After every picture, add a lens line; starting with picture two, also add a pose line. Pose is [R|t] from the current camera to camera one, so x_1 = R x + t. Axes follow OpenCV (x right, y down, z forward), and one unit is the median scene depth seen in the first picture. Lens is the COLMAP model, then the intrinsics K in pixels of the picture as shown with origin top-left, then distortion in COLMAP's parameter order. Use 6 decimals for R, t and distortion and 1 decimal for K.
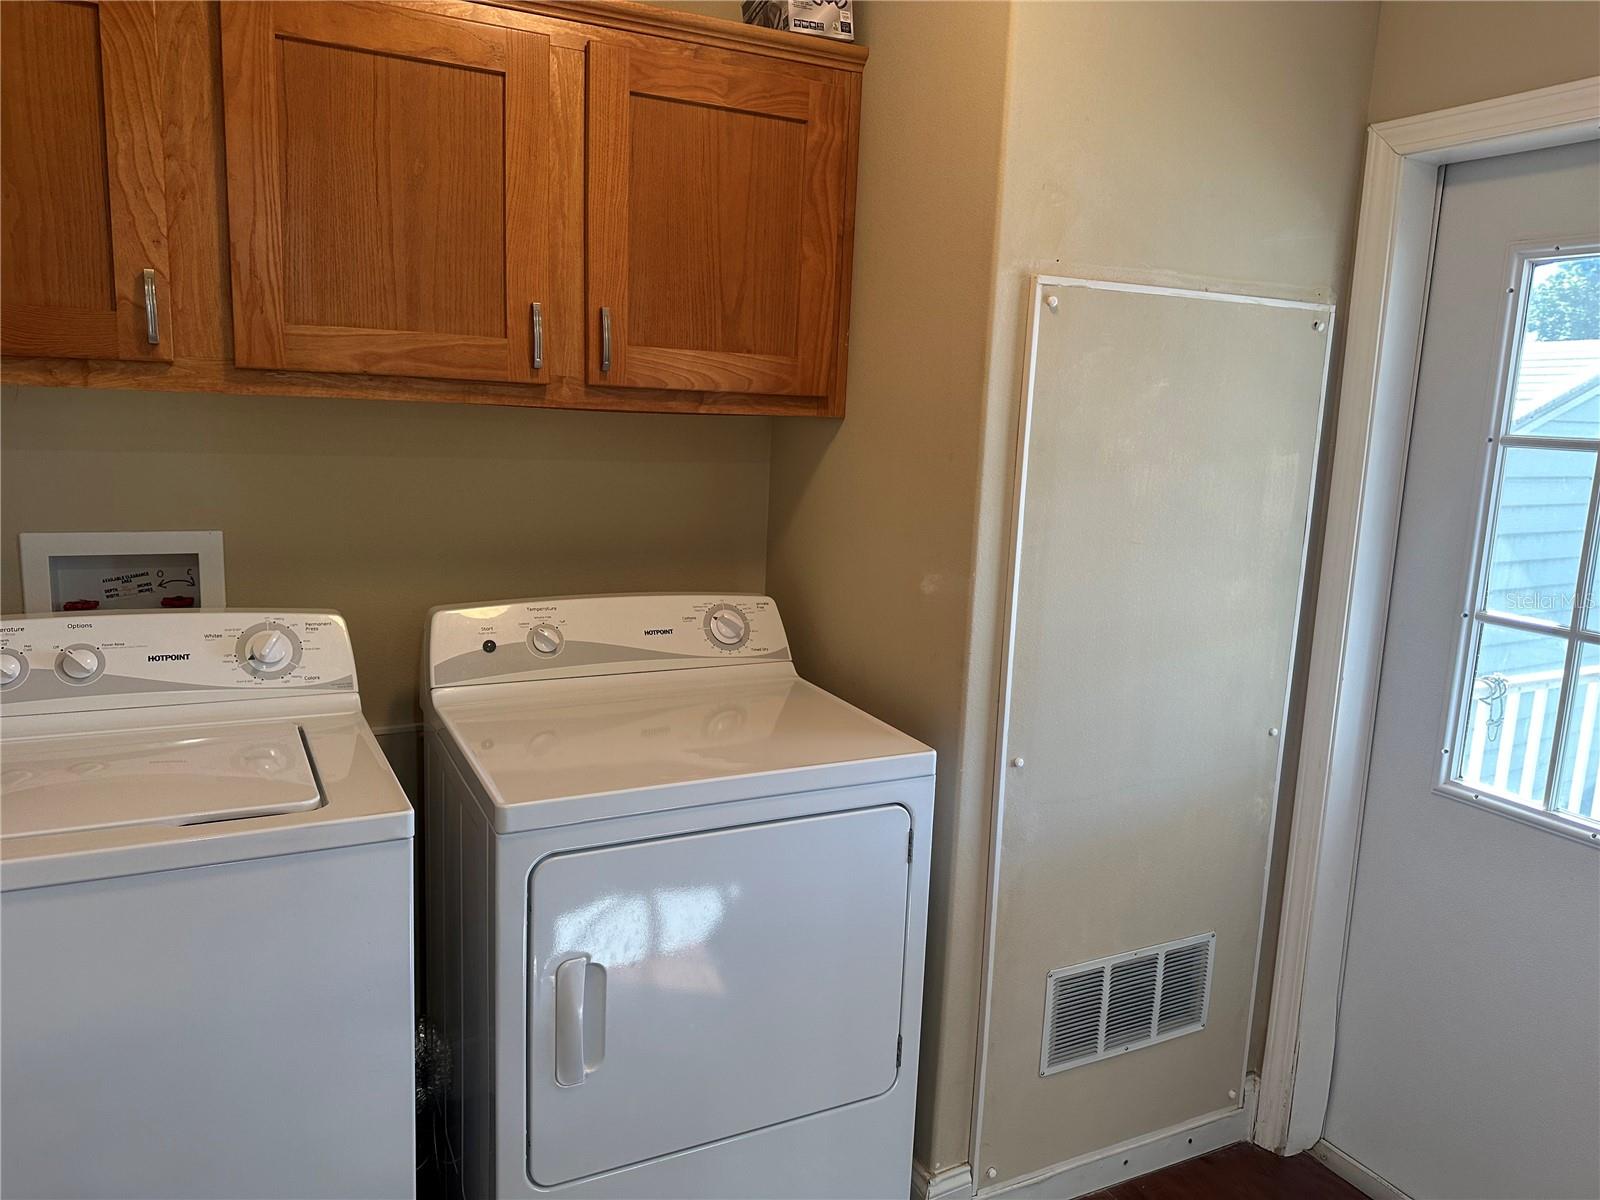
lens RADIAL K [[1113.4, 0, 799.0], [0, 1113.4, 605.4], [0, 0, 1]] dist [0.051572, -0.054403]
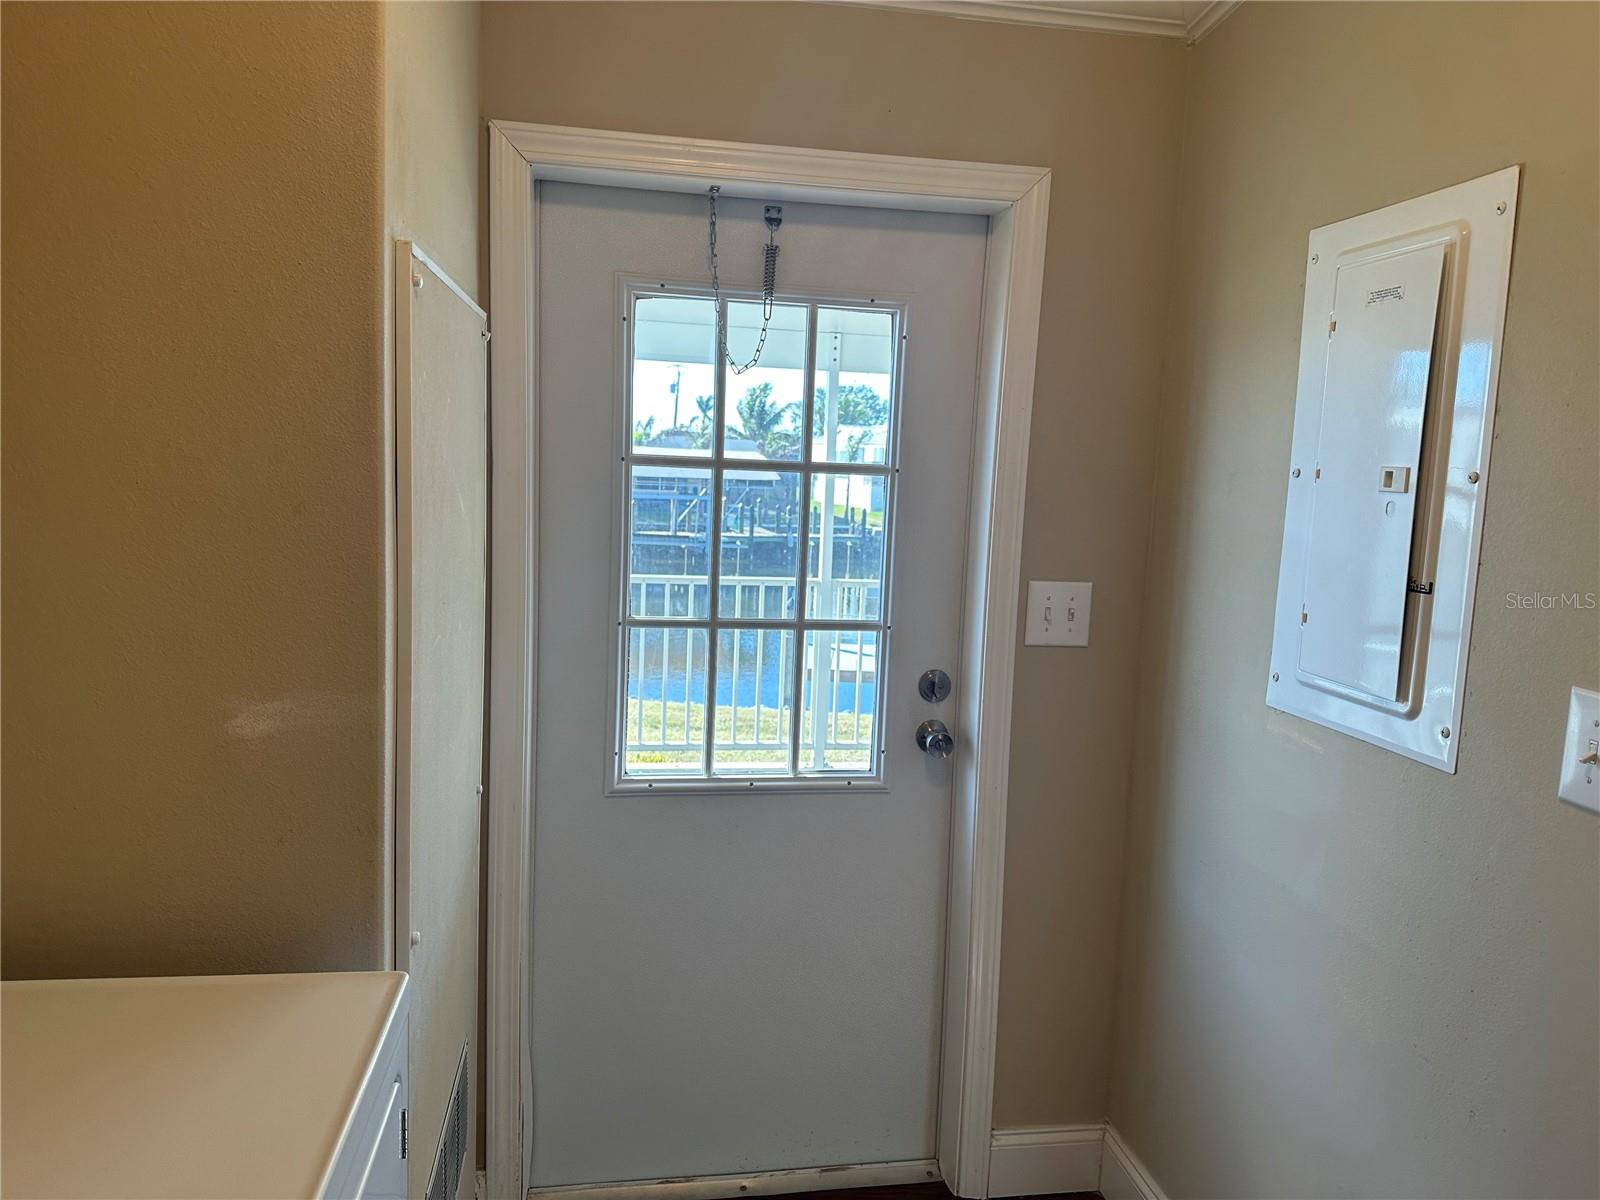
lens RADIAL K [[1113.4, 0, 798.5], [0, 1113.4, 591.6], [0, 0, 1]] dist [0.051572, -0.054403]
pose [[0.311528, -0.141640, 0.939621, -0.347991], [0.130832, 0.985805, 0.105225, -0.112170], [-0.941187, 0.090153, 0.325637, 0.517021]]
